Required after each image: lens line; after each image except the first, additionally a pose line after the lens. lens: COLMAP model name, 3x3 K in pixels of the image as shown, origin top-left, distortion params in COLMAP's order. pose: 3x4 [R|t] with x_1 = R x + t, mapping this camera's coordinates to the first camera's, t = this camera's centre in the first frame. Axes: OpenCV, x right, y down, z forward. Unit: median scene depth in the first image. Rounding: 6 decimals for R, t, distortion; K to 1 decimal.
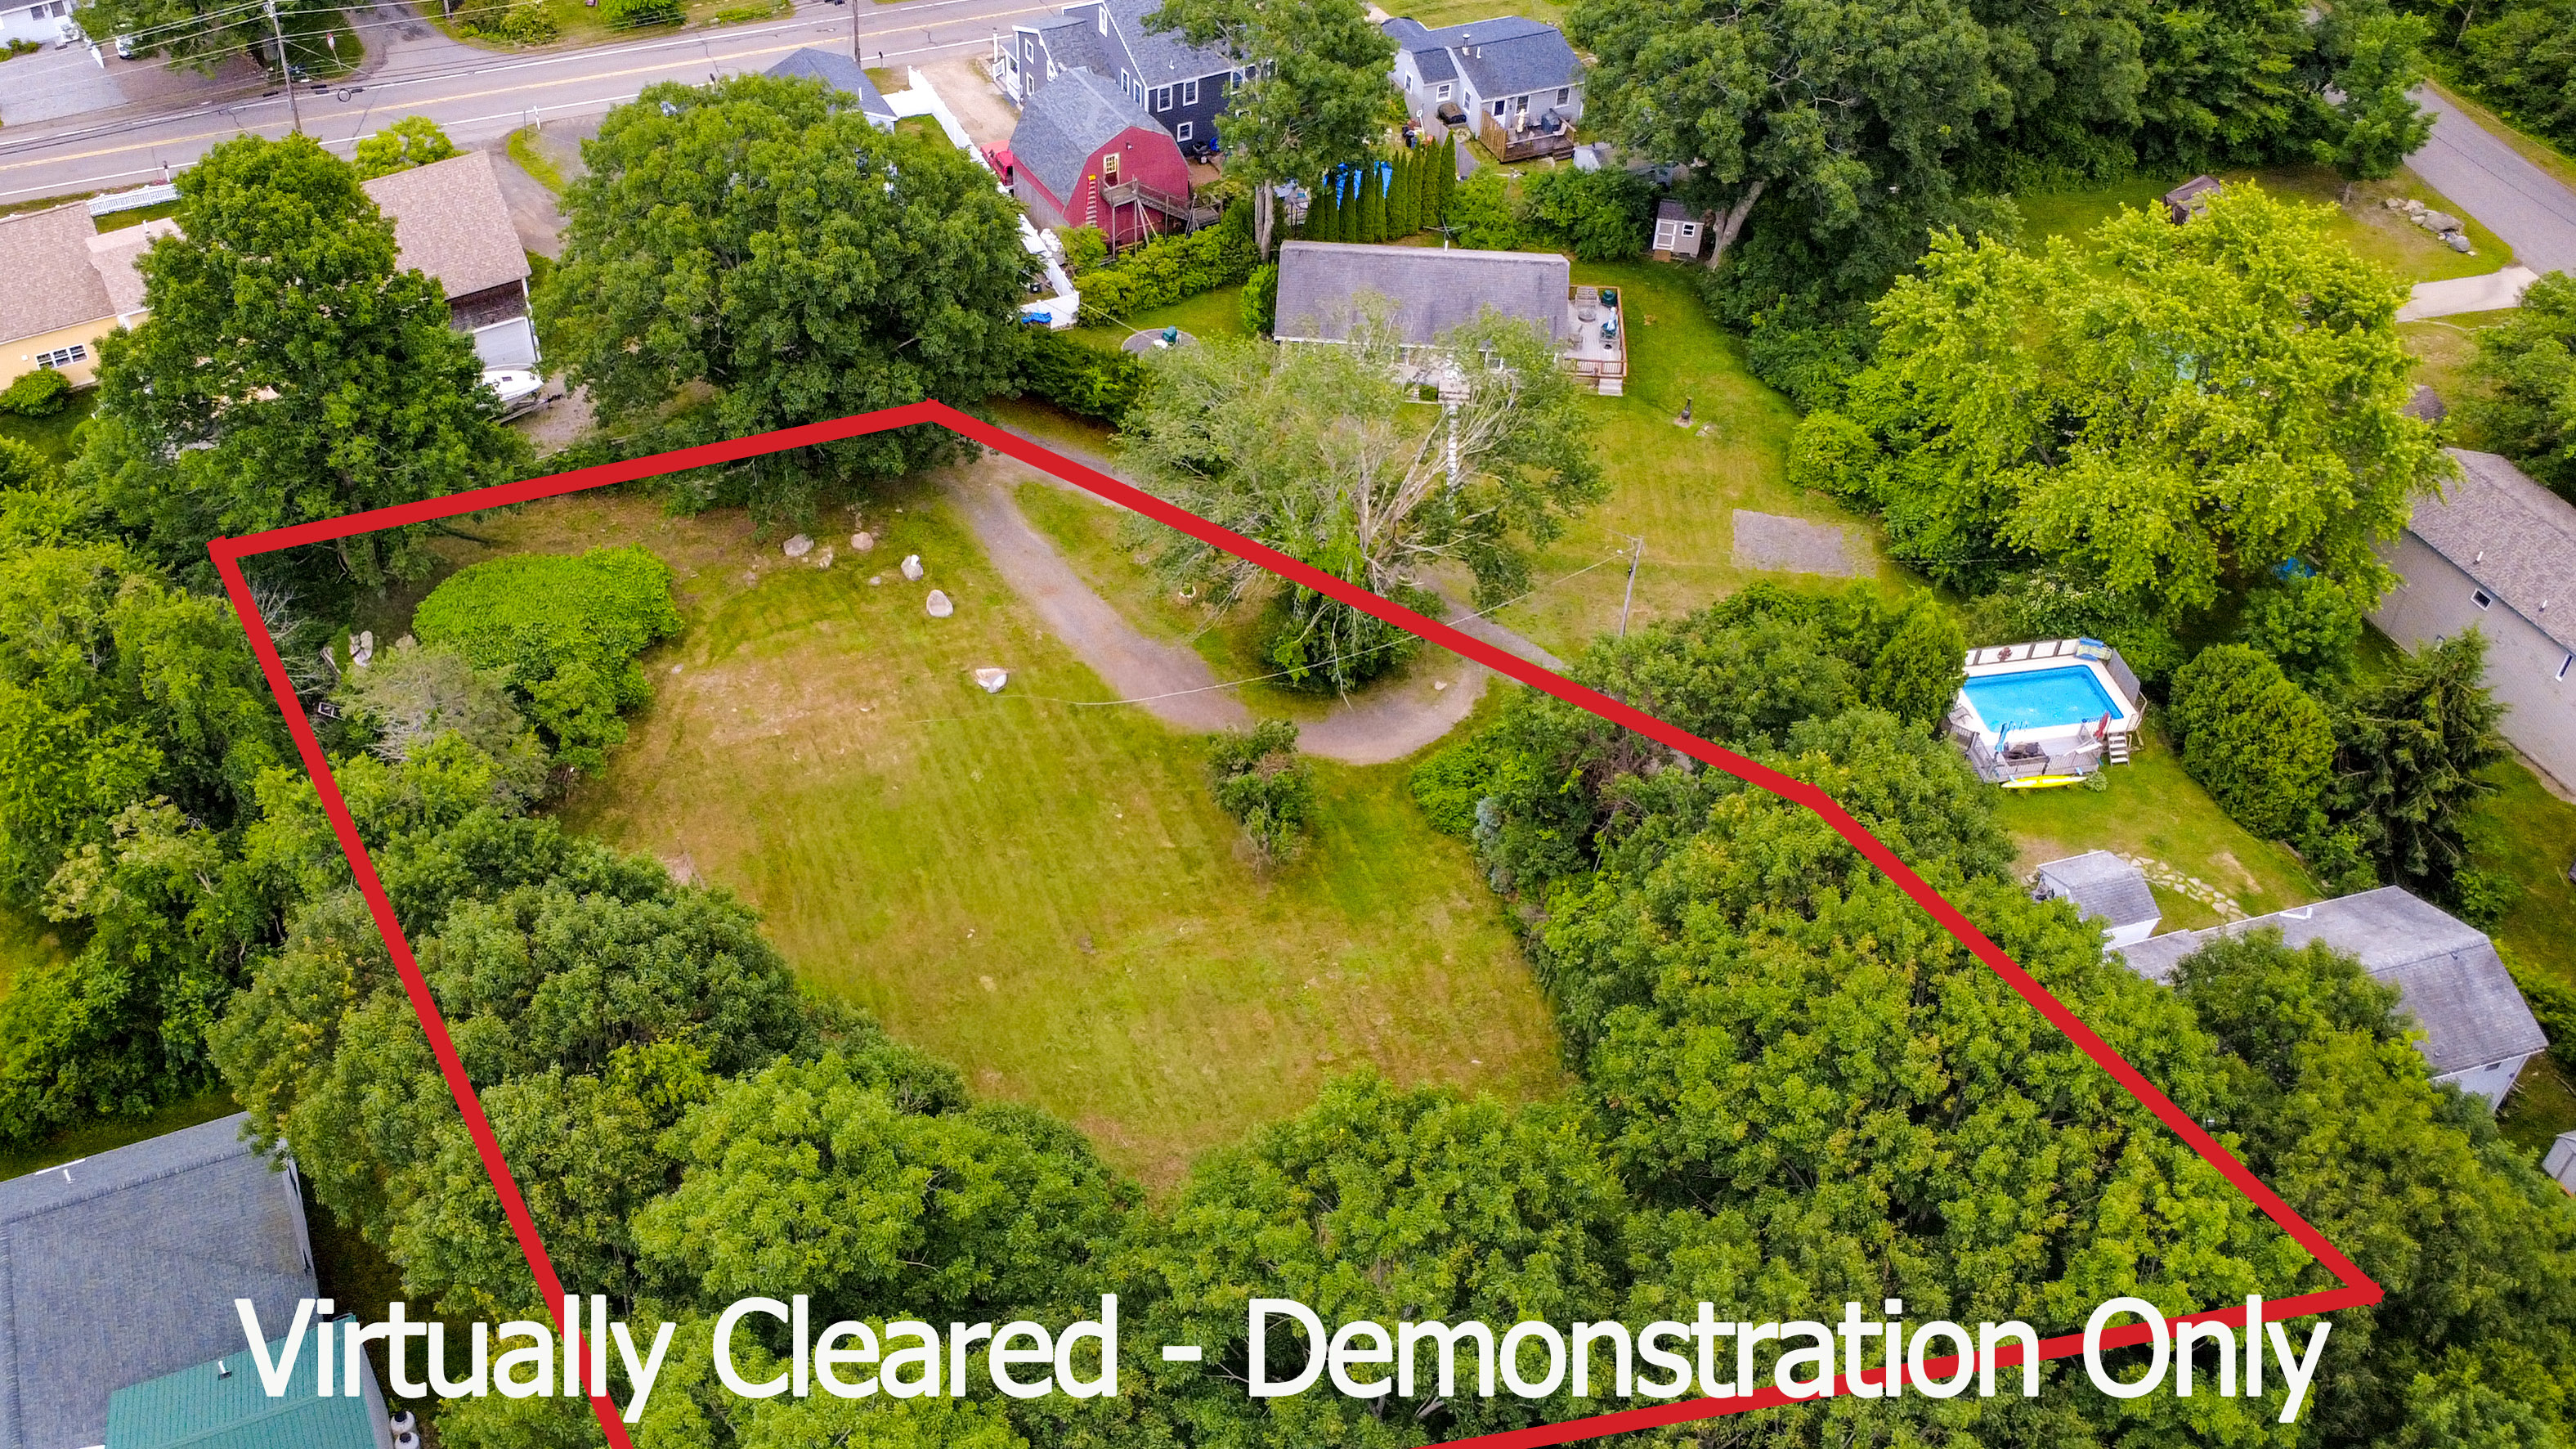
lens RADIAL K [[1868.5, 0, 1288.0], [0, 1868.5, 714.5], [0, 0, 1]] dist [-0.001199, 0.000364]
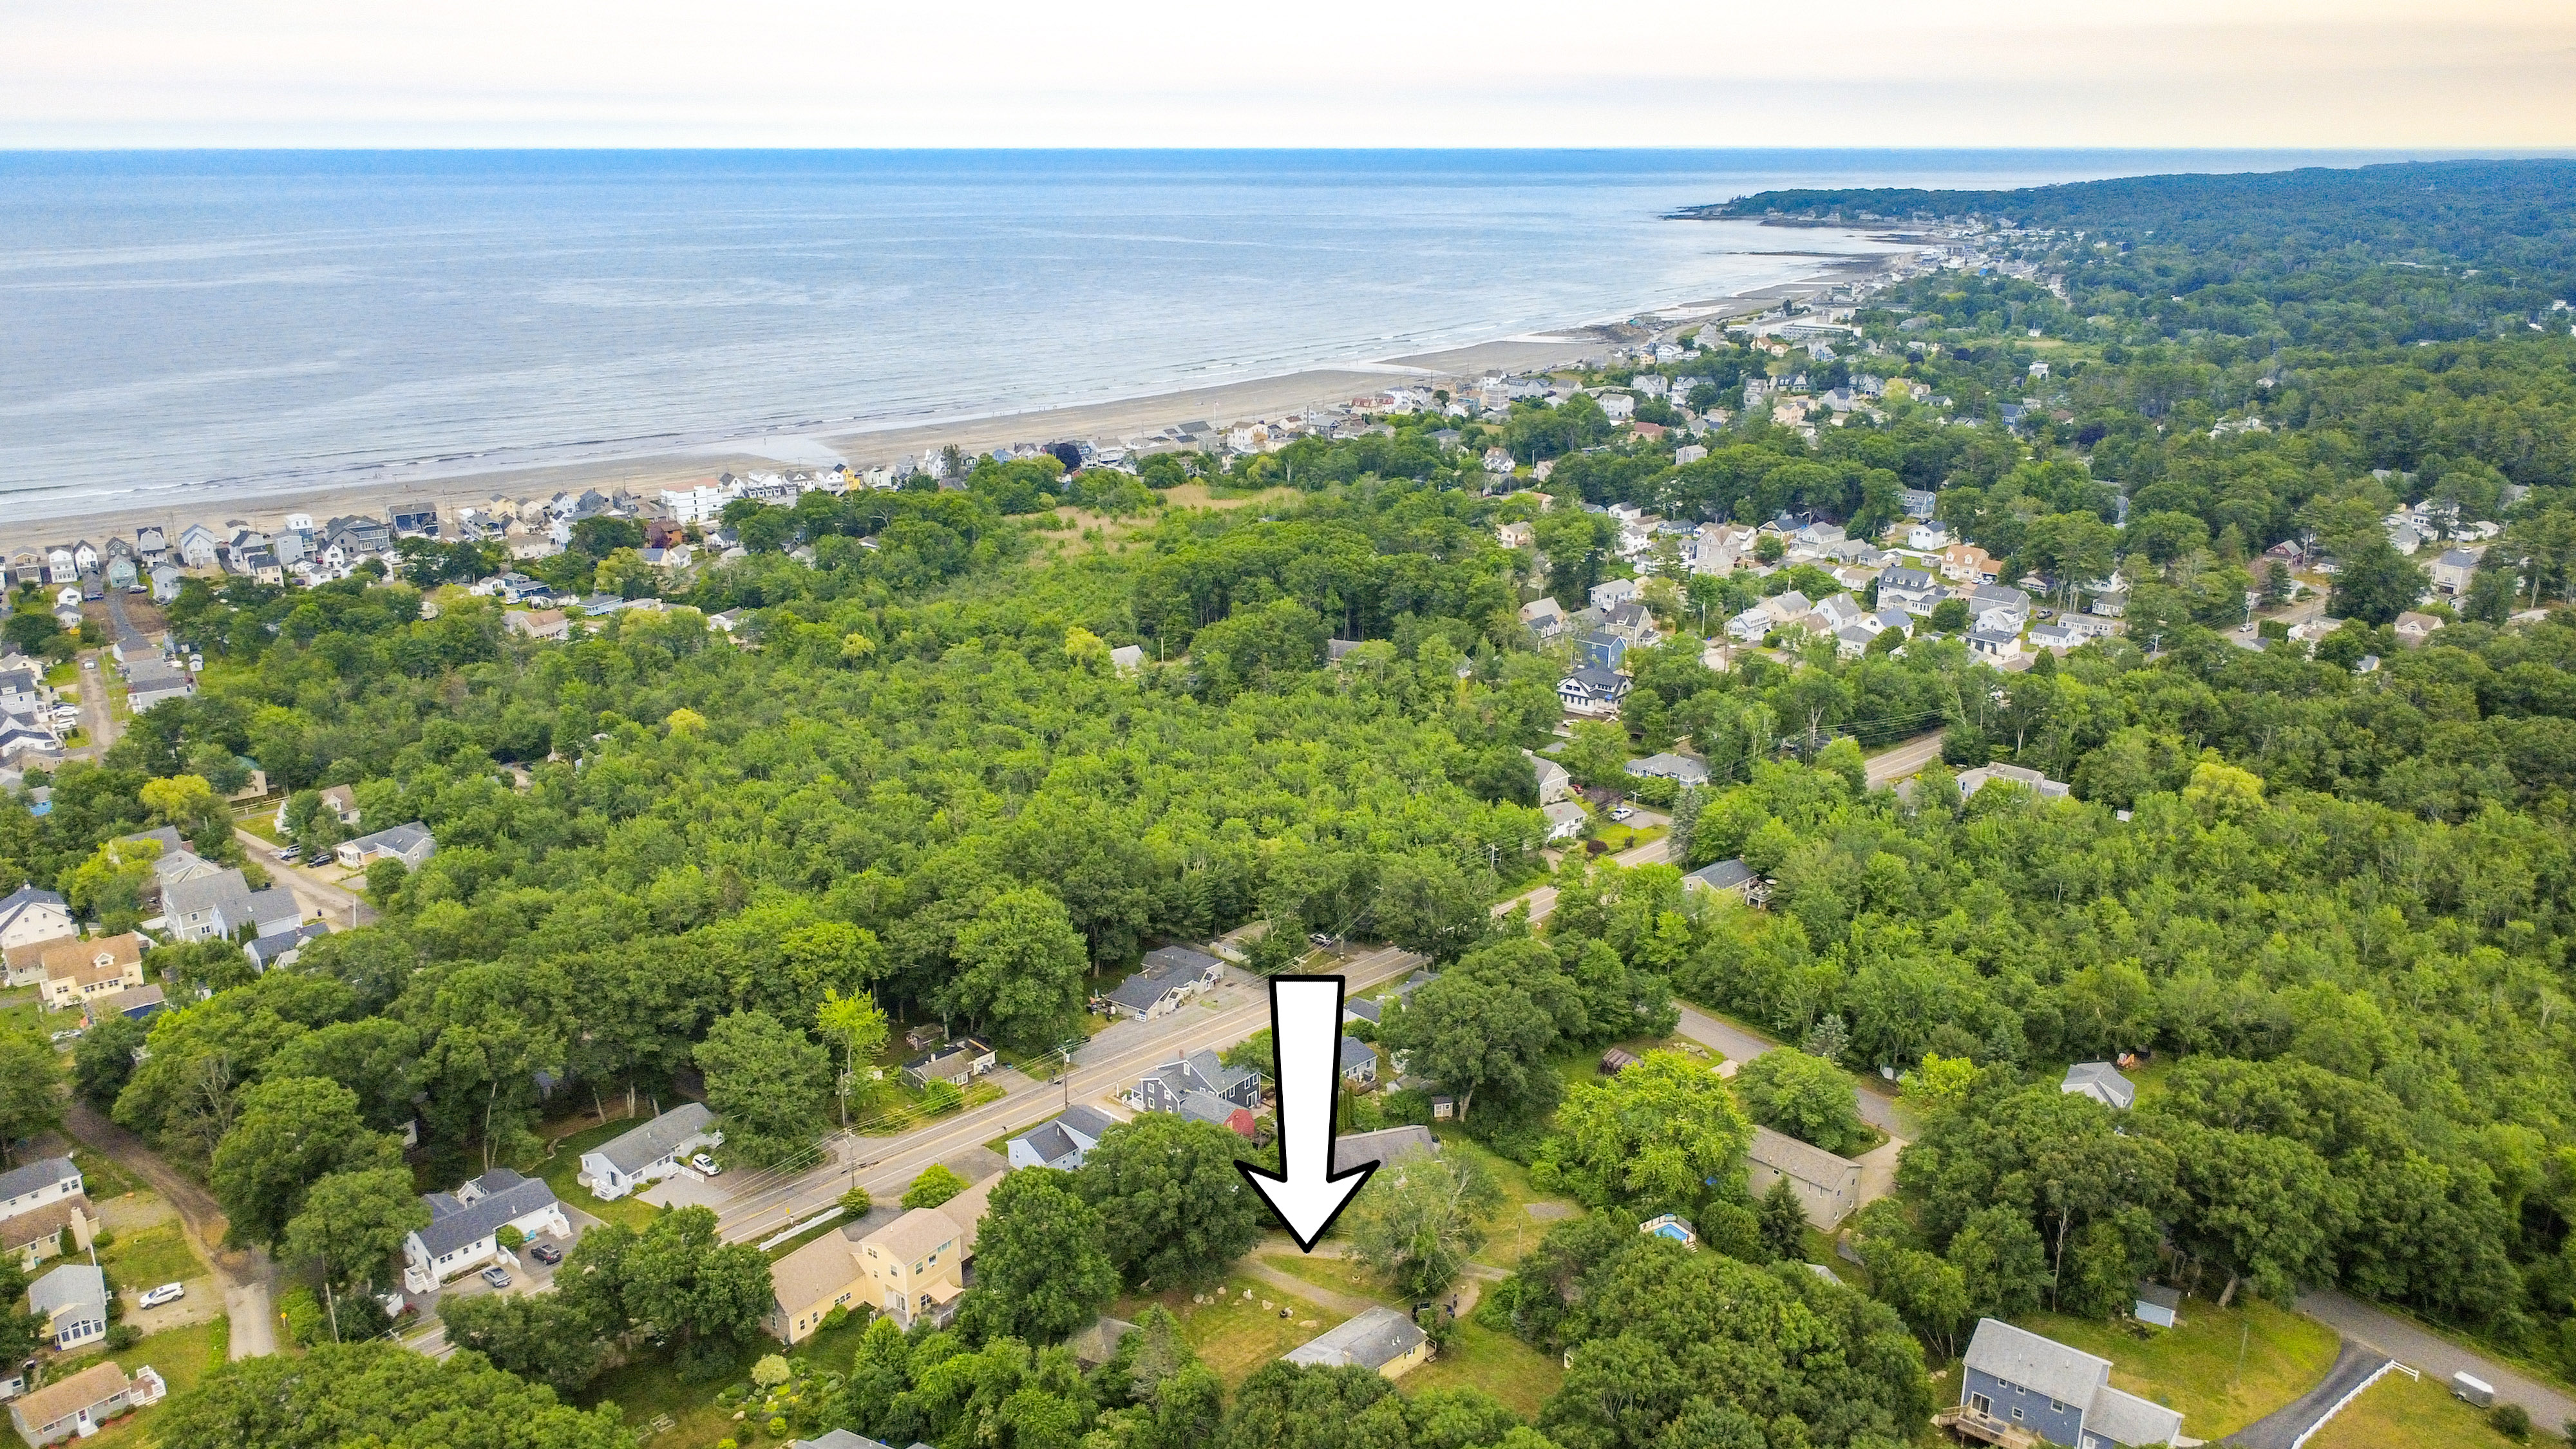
lens RADIAL K [[1868.3, 0, 1288.0], [0, 1868.3, 714.5], [0, 0, 1]] dist [-0.001199, 0.000364]
pose [[0.905085, -0.097157, 0.413983, -0.983472], [0.281584, 0.866451, -0.412277, 0.254685], [-0.318640, 0.489717, 0.811570, -1.215551]]
